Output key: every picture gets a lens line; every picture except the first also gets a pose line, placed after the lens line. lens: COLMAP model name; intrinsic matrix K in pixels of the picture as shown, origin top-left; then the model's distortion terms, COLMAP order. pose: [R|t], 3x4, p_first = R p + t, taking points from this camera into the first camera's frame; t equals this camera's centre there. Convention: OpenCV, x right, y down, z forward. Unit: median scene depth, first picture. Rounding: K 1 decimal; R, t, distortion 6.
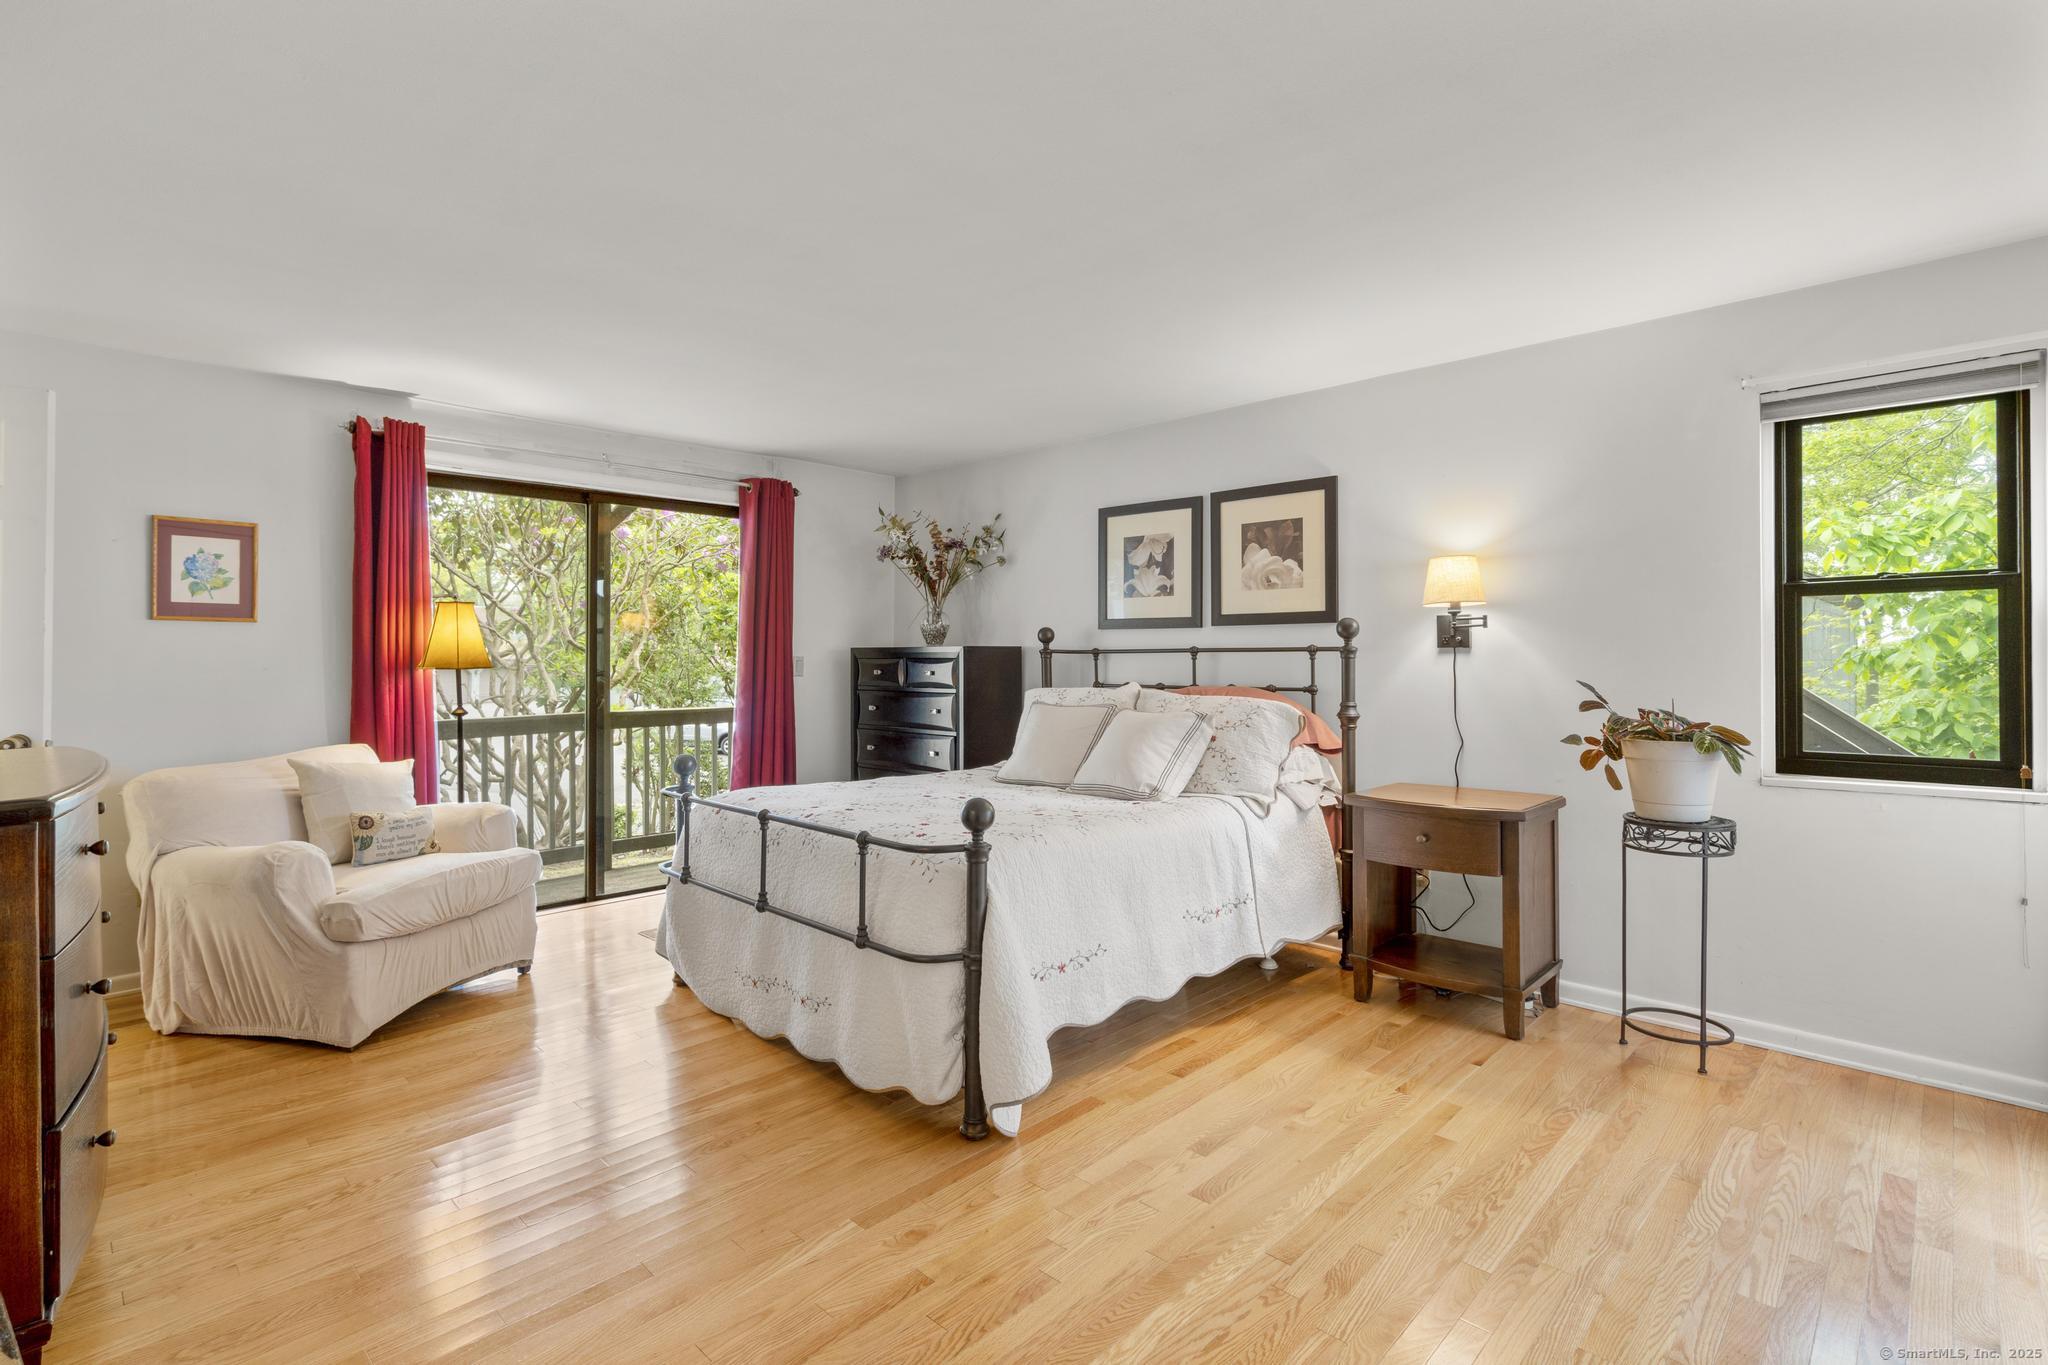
lens RADIAL K [[950.6, 0, 1026.0], [0, 950.6, 667.5], [0, 0, 1]] dist [-0.001001, 0.000158]
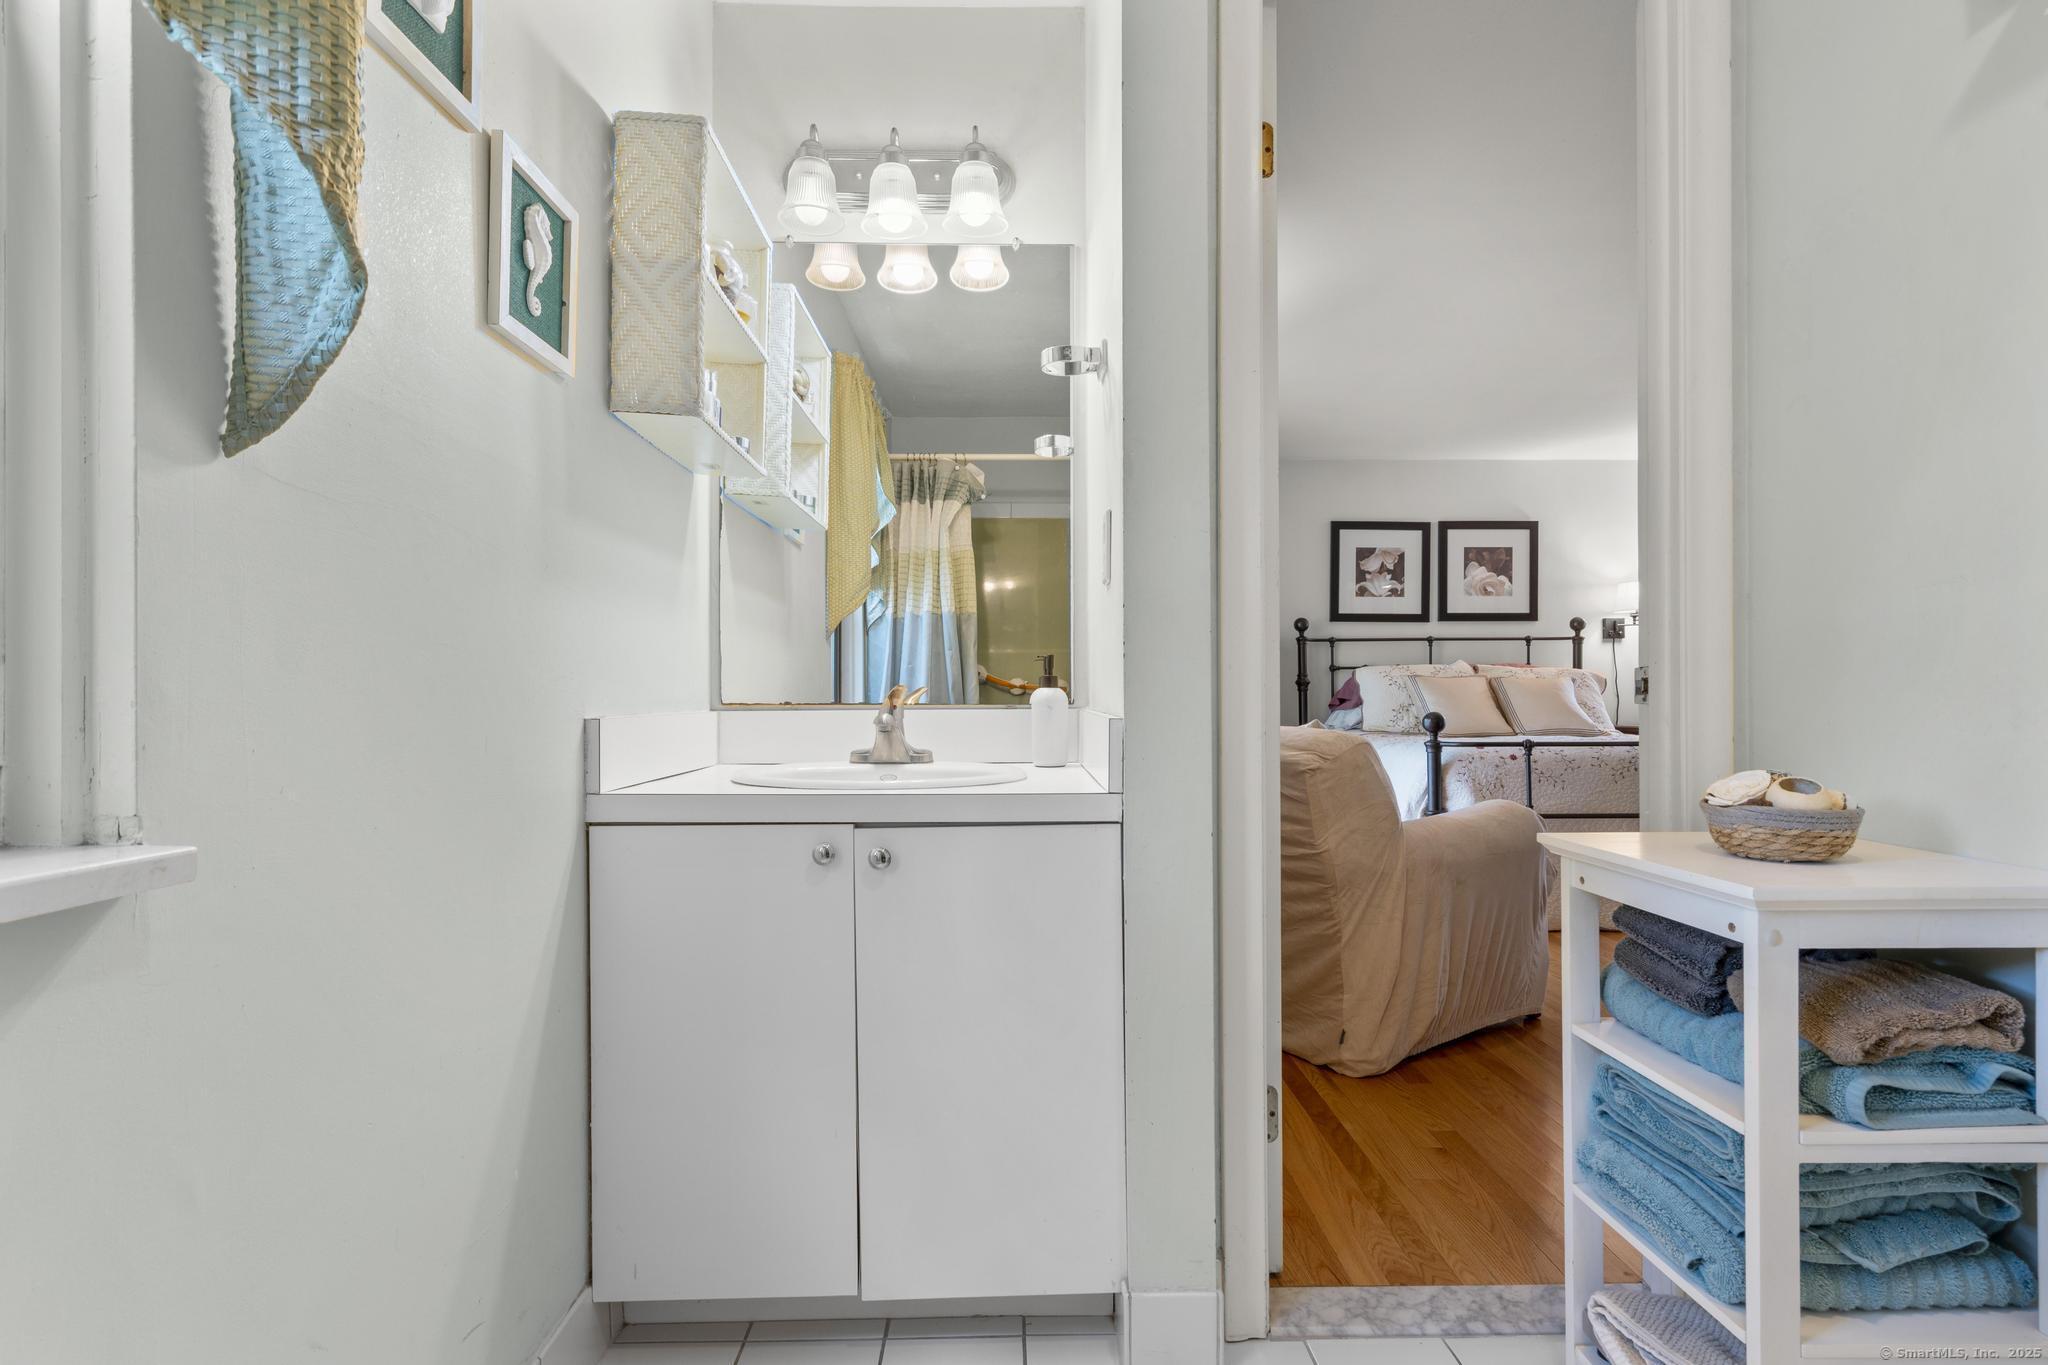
lens RADIAL K [[950.6, 0, 1017.5], [0, 950.6, 685.2], [0, 0, 1]] dist [-0.001001, 0.000158]
pose [[0.710435, -0.005342, 0.703743, -1.135942], [0.009827, 0.999949, -0.002330, 0.042009], [-0.703694, 0.008571, 0.710451, 0.463162]]
